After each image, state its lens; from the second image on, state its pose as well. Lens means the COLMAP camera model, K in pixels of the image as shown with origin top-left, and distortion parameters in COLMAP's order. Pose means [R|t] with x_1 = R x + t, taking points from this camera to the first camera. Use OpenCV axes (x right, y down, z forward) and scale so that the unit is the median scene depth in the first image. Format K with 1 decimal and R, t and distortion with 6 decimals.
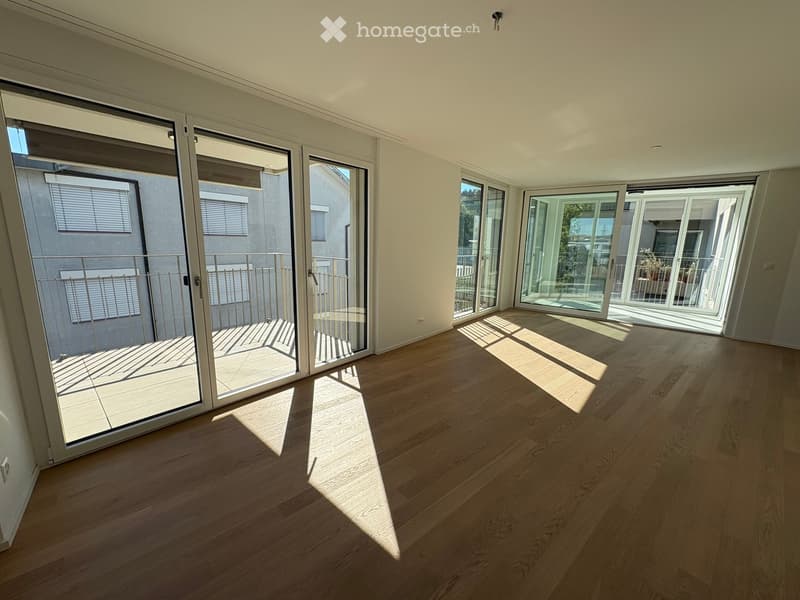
lens RADIAL K [[320.0, 0, 399.0], [0, 320.0, 300.1], [0, 0, 1]] dist [-0.000041, -0.000052]
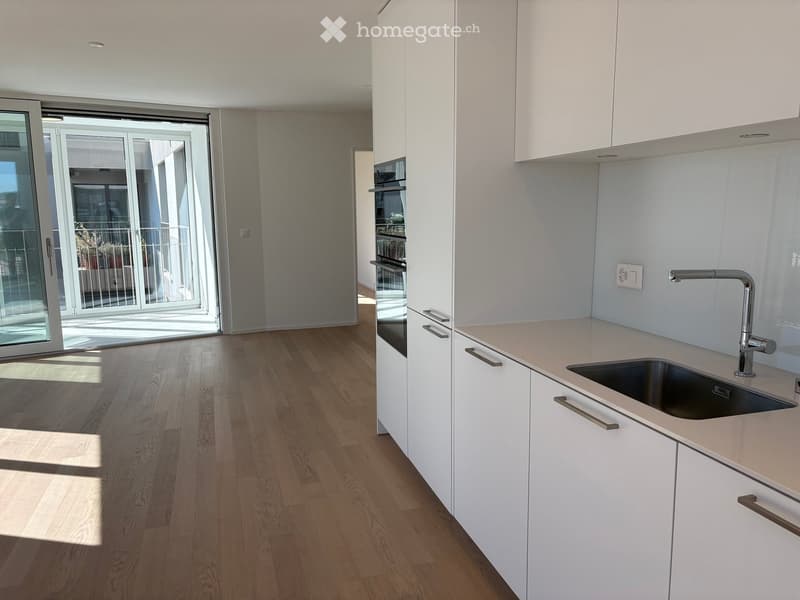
lens RADIAL K [[604.1, 0, 400.0], [0, 604.1, 300.0], [0, 0, 1]] dist [0.033560, -0.008096]
pose [[0.387396, -0.165137, 0.907003, -0.038655], [0.190342, 0.976956, 0.096576, -0.012193], [-0.902050, 0.135227, 0.409901, 0.055956]]
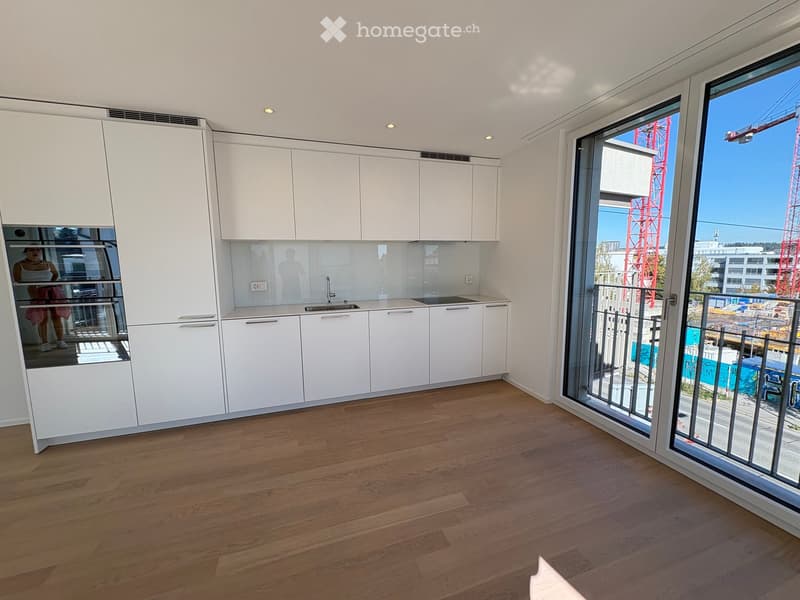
lens RADIAL K [[321.7, 0, 397.7], [0, 321.7, 300.5], [0, 0, 1]] dist [0.000767, 0.000261]
pose [[-0.935801, -0.057030, 0.347886, -0.026837], [0.055186, 0.950963, 0.304341, -0.076074], [-0.348183, 0.304001, -0.886765, 0.439130]]
